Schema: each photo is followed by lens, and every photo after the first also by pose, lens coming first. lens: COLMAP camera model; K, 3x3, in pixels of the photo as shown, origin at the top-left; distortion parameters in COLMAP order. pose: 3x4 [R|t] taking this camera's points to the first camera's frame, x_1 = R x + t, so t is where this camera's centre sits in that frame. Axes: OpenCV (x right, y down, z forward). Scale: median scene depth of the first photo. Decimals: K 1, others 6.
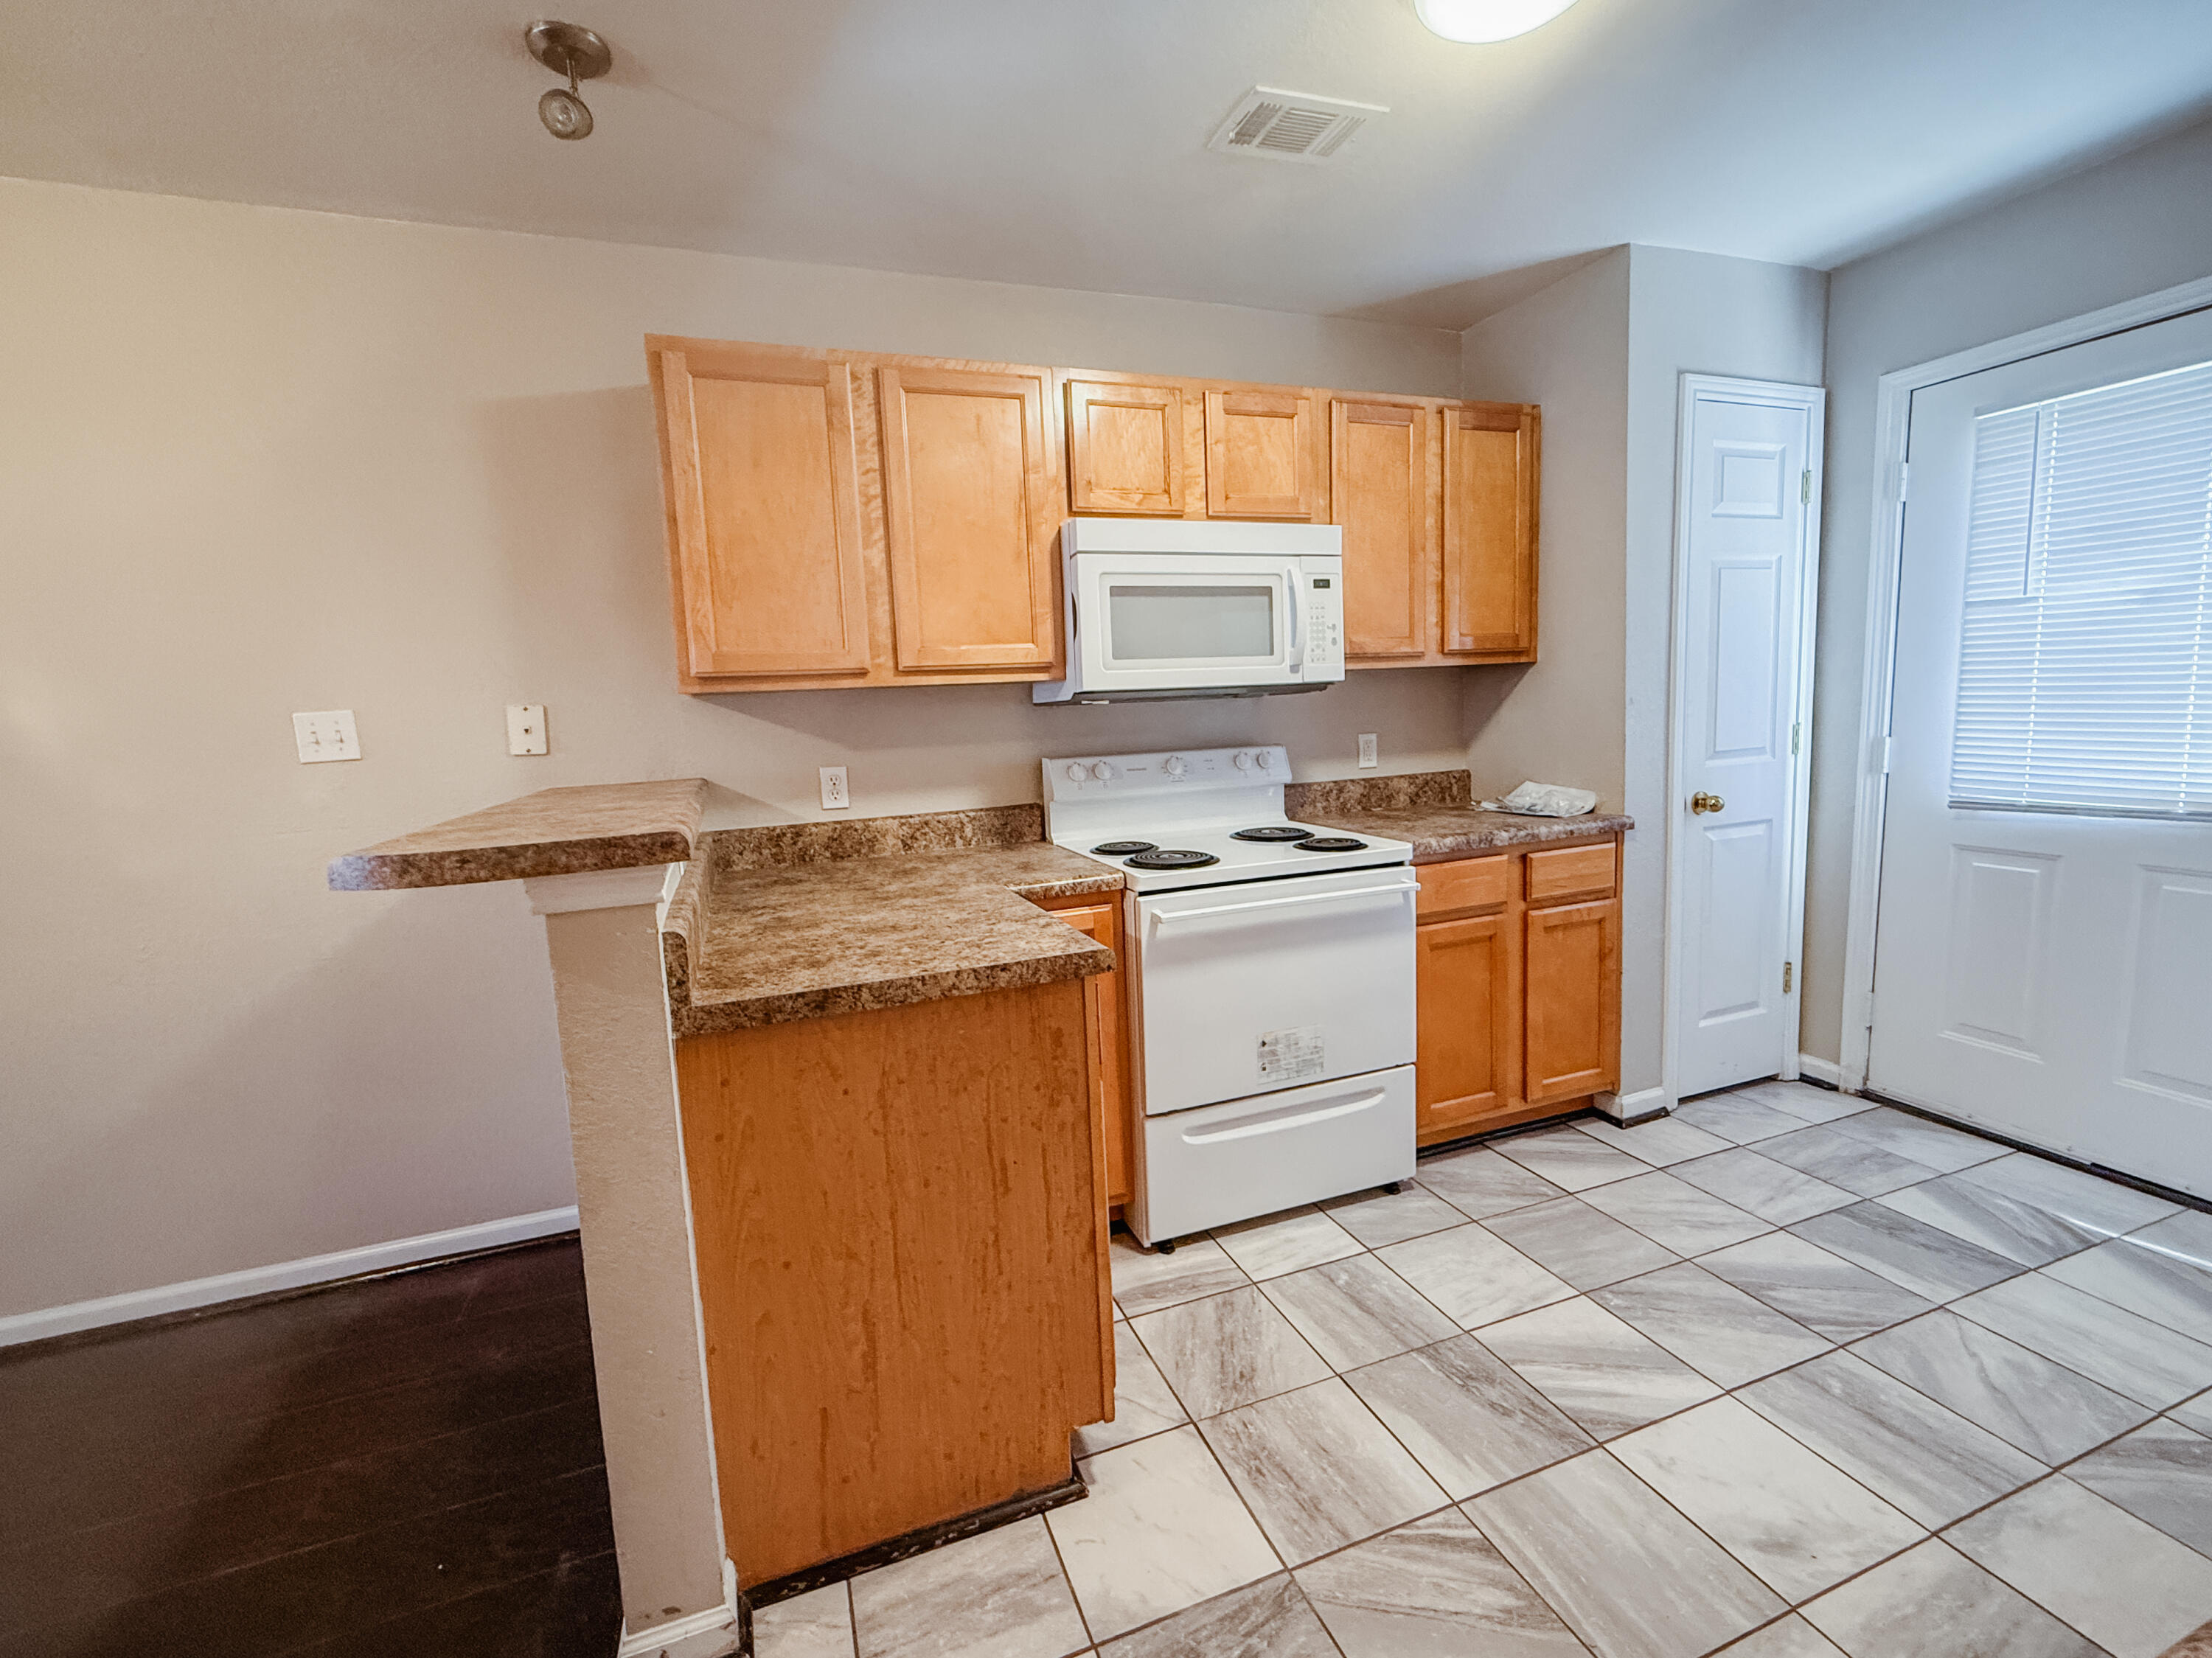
lens RADIAL K [[915.8, 0, 1068.4], [0, 915.8, 813.7], [0, 0, 1]] dist [-0.001207, 0.000238]
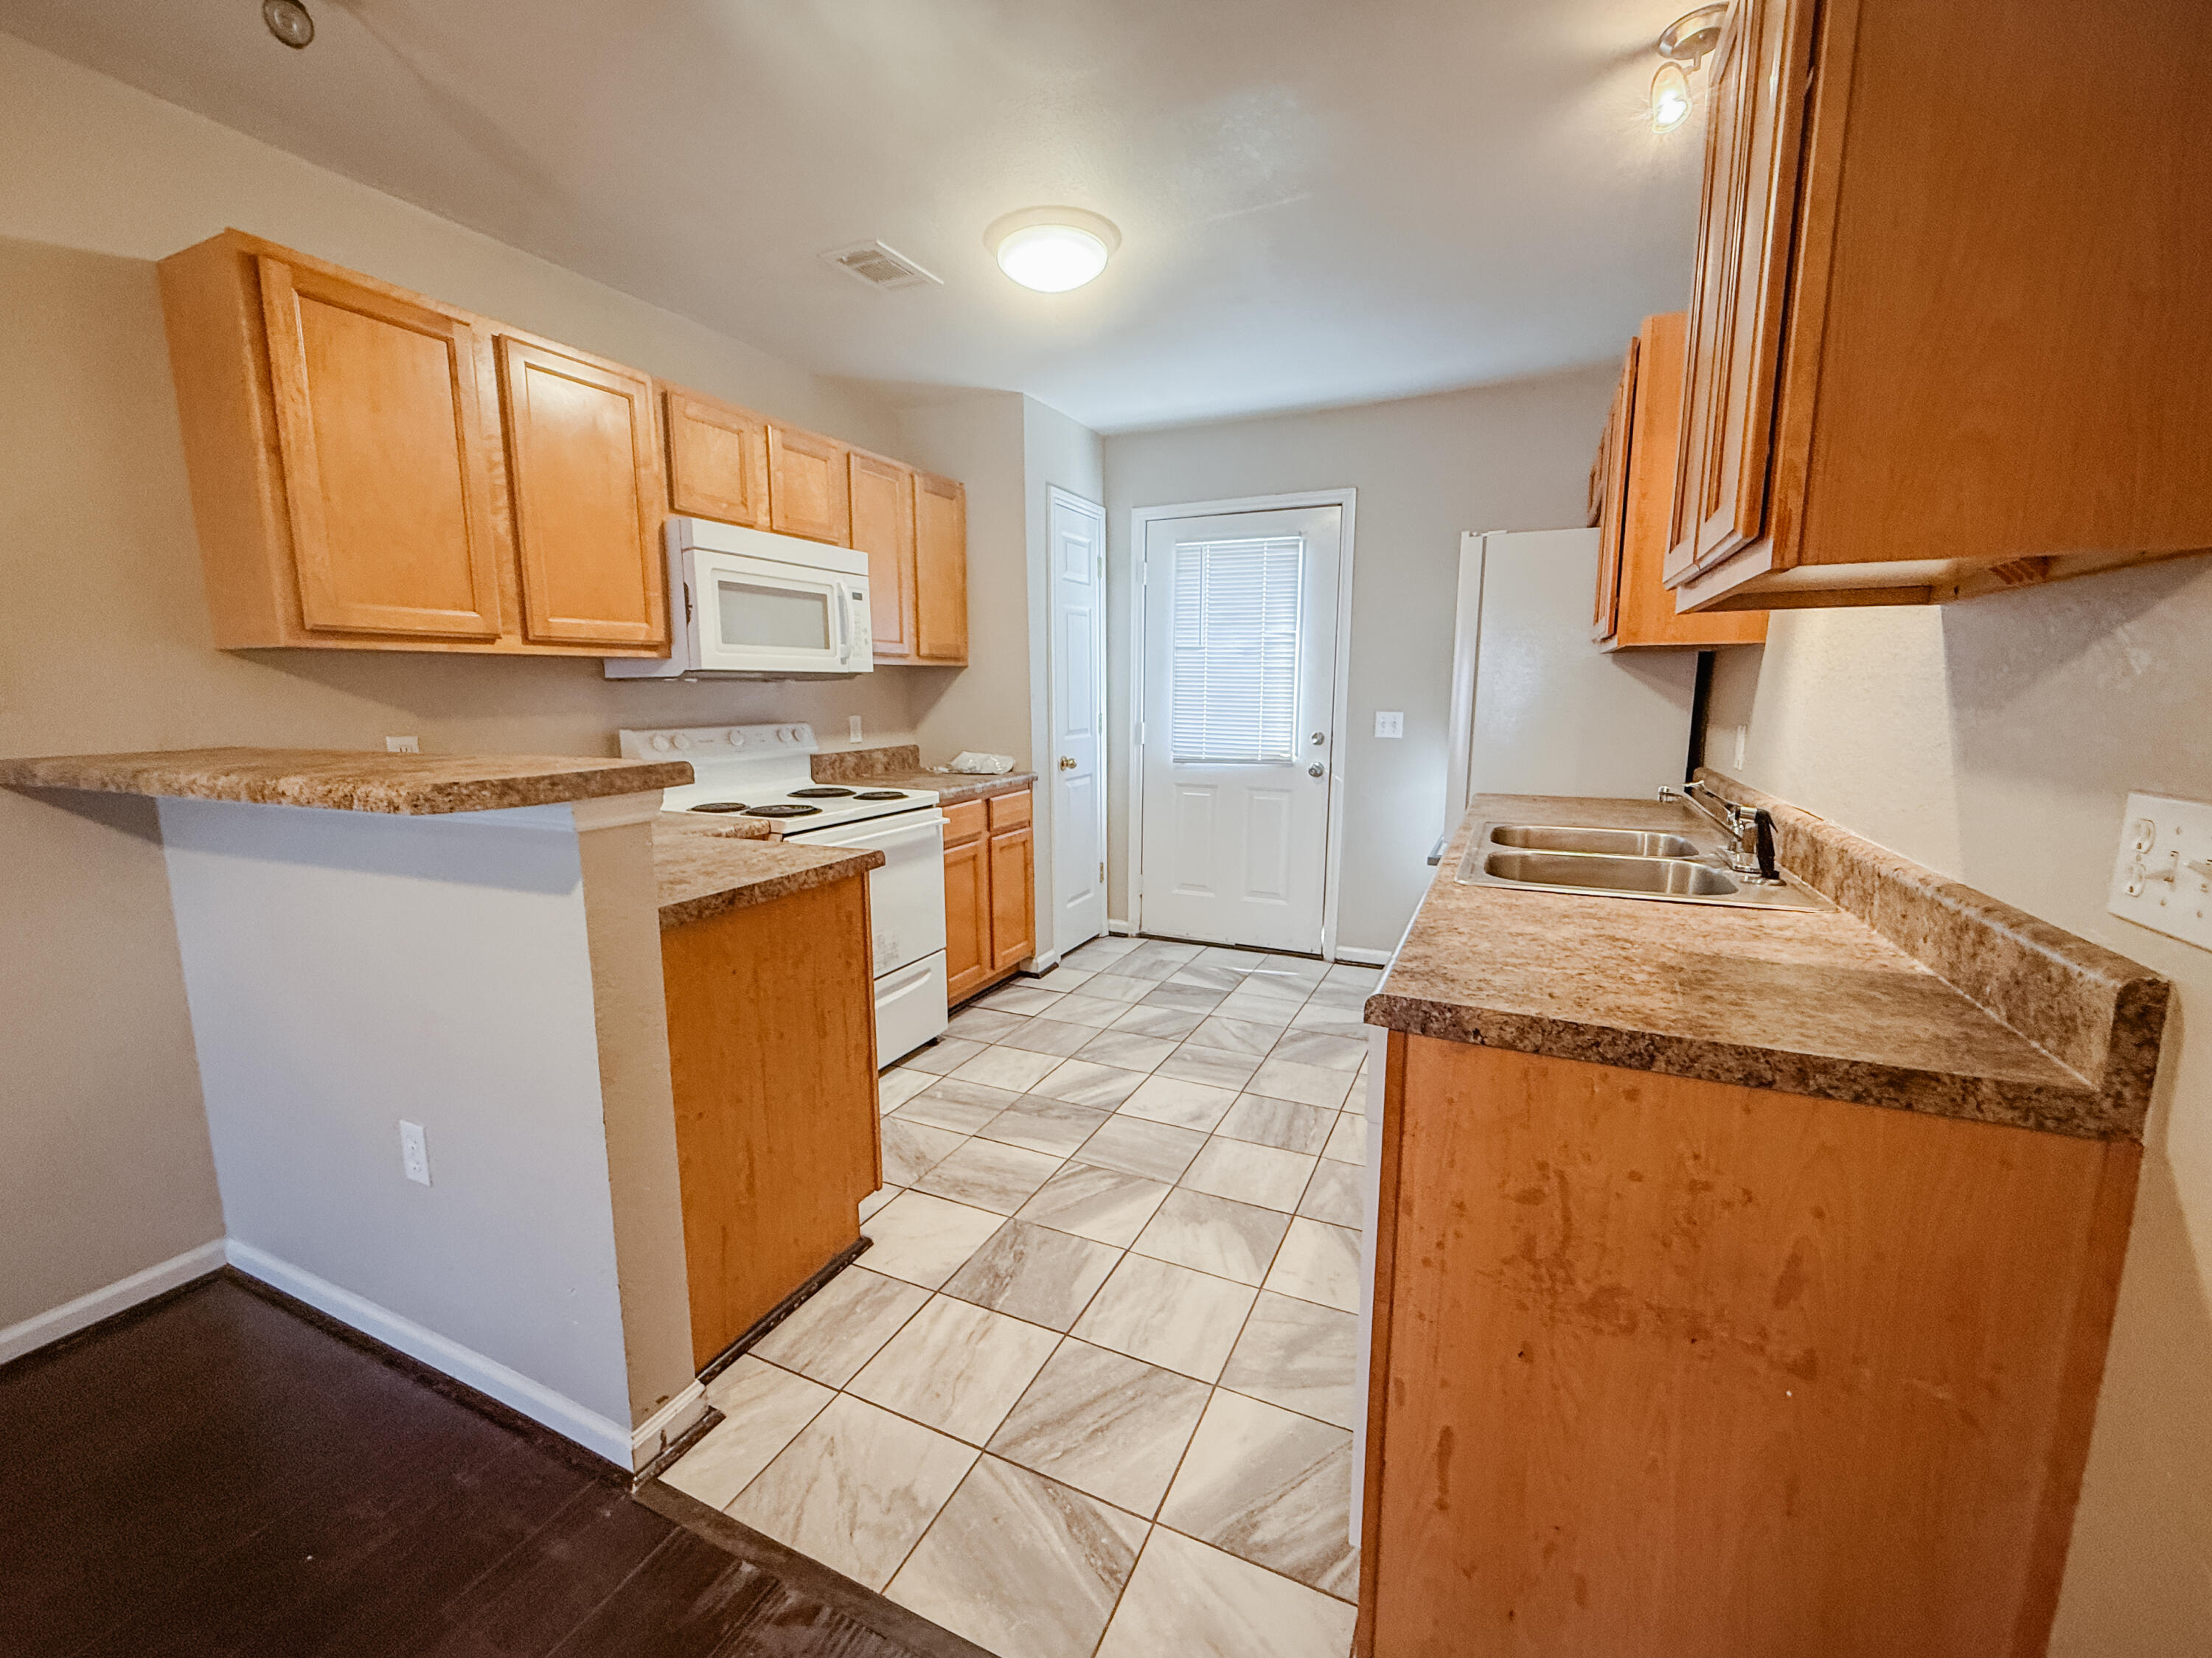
lens RADIAL K [[915.8, 0, 1078.6], [0, 915.8, 829.4], [0, 0, 1]] dist [-0.001207, 0.000238]
pose [[0.712434, -0.066216, 0.698608, -0.473295], [0.052147, 0.997781, 0.041394, 0.045467], [-0.699799, 0.006940, 0.714306, -0.157906]]
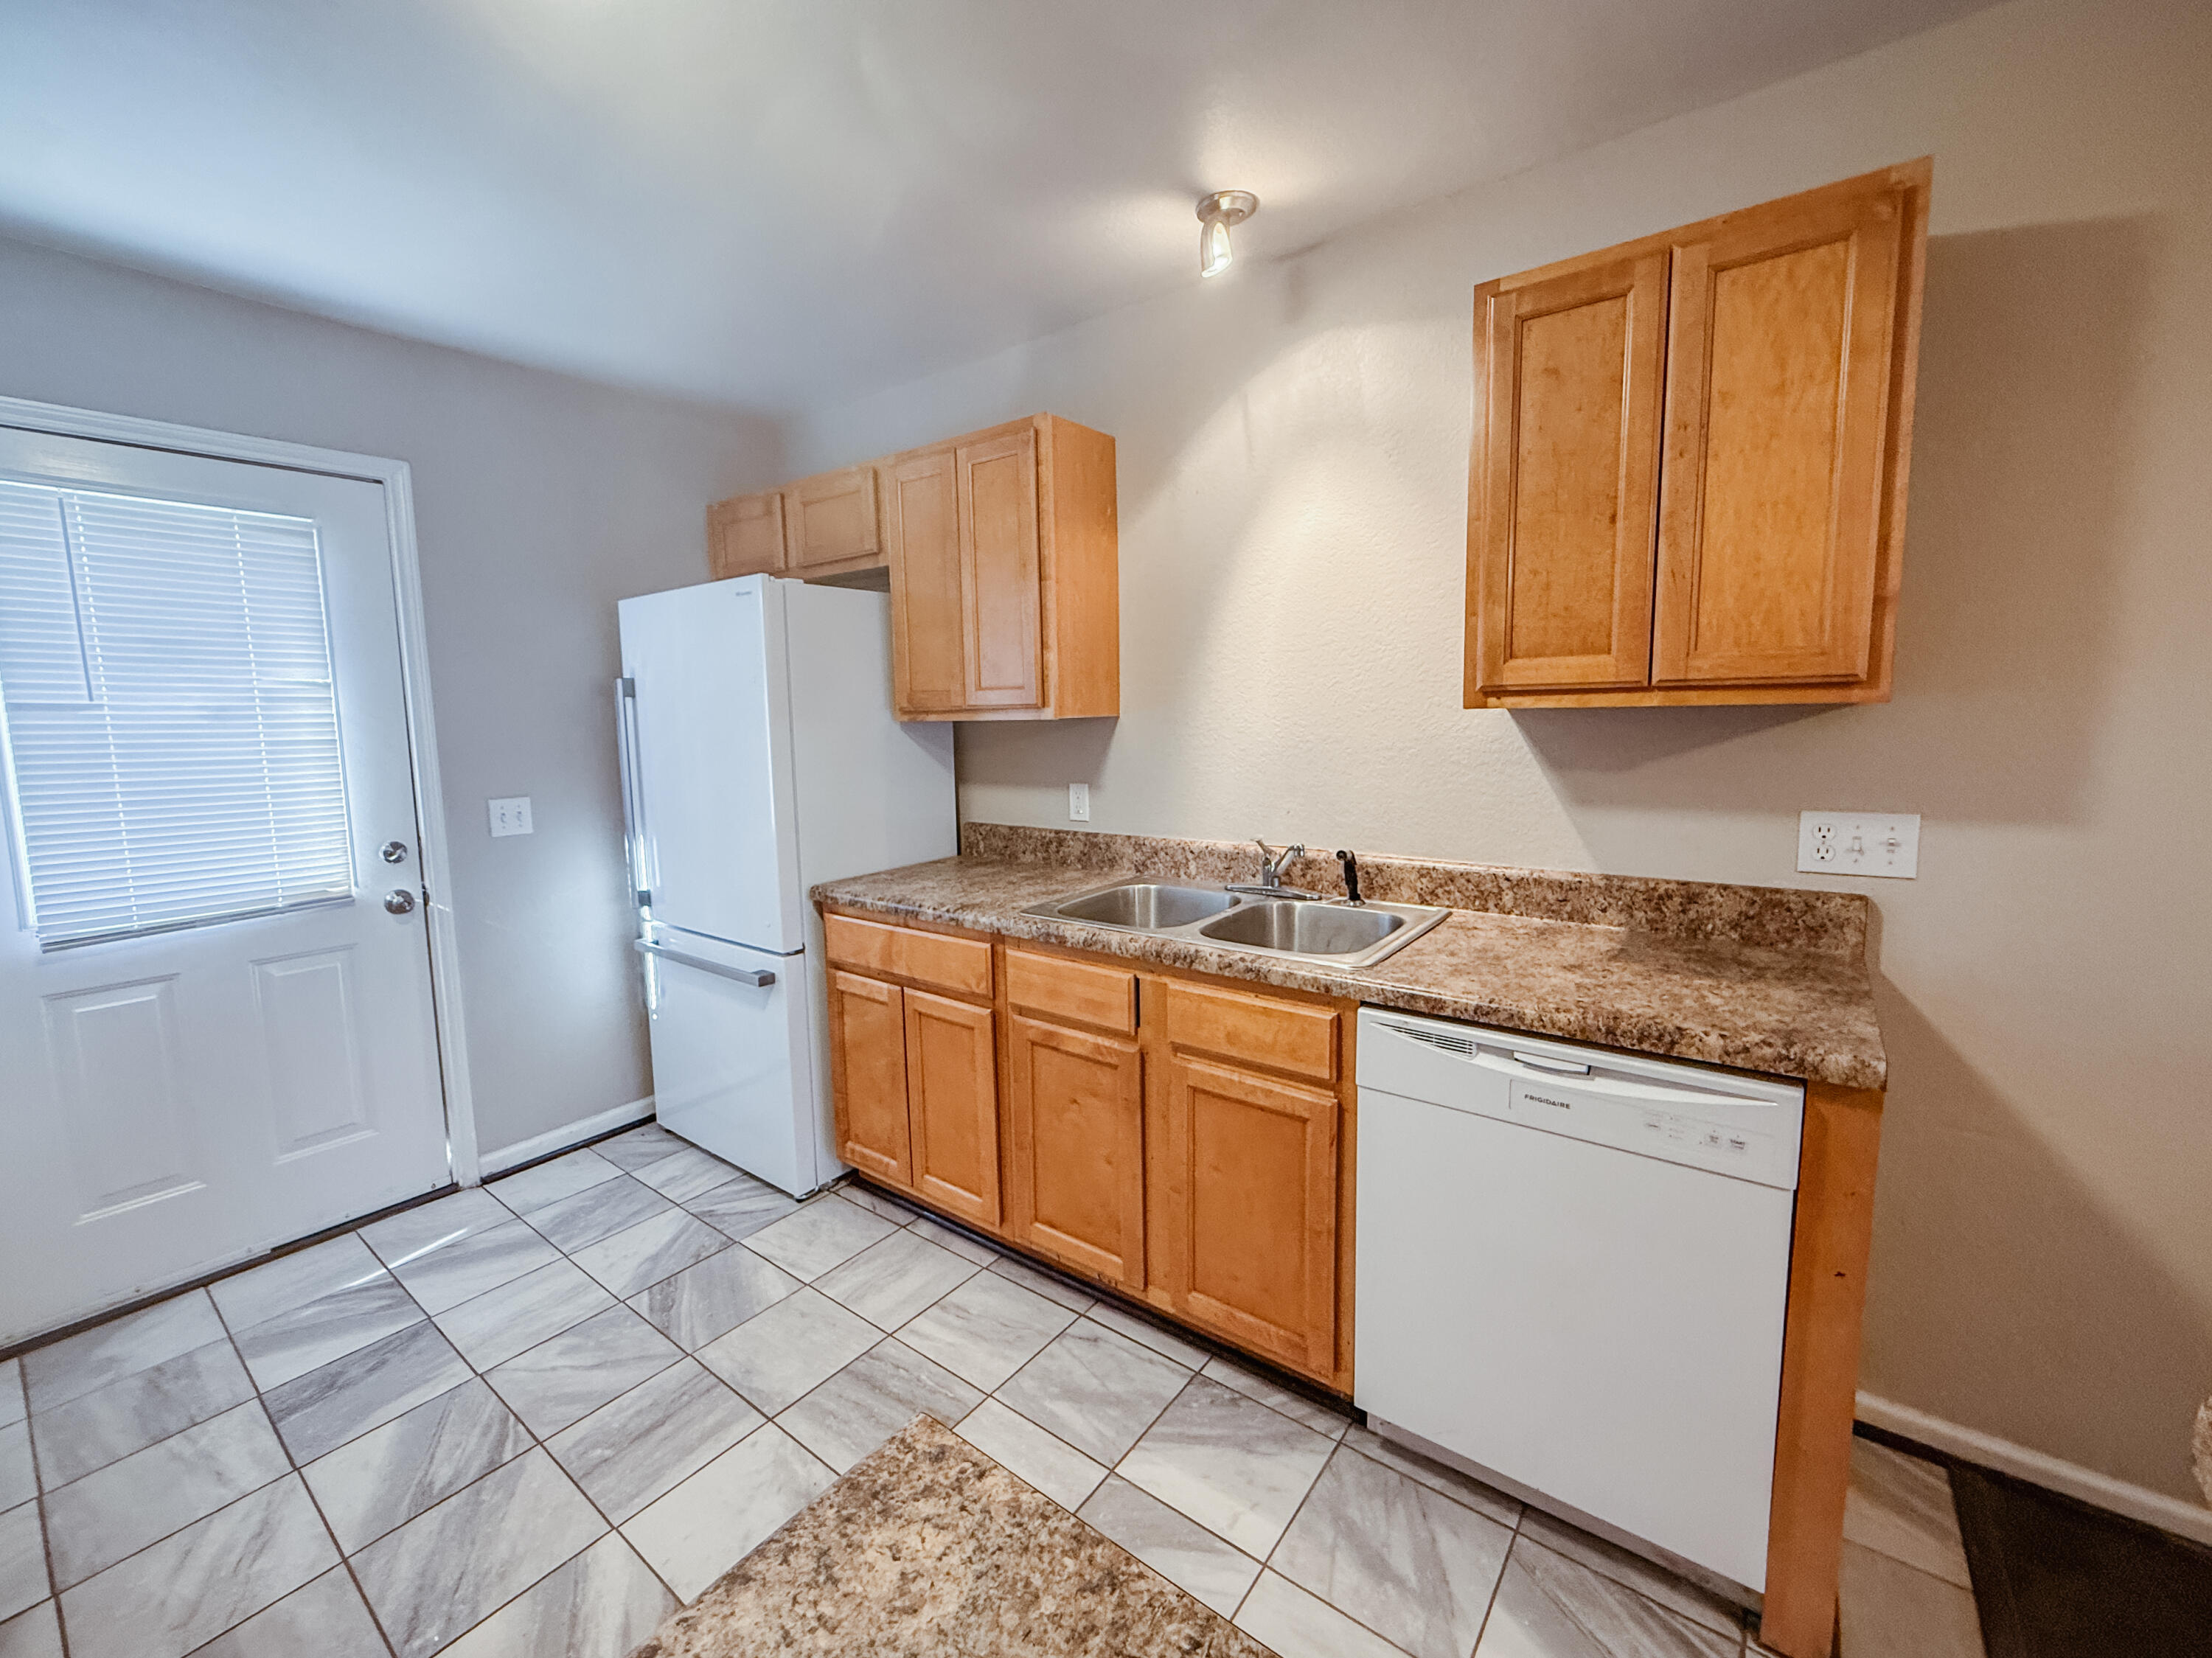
lens RADIAL K [[915.8, 0, 1068.4], [0, 915.8, 815.2], [0, 0, 1]] dist [-0.001207, 0.000238]
pose [[-0.527612, -0.044037, 0.848343, -0.232293], [0.143777, 0.979618, 0.140271, -0.123670], [-0.837229, 0.195981, -0.510527, 0.709199]]
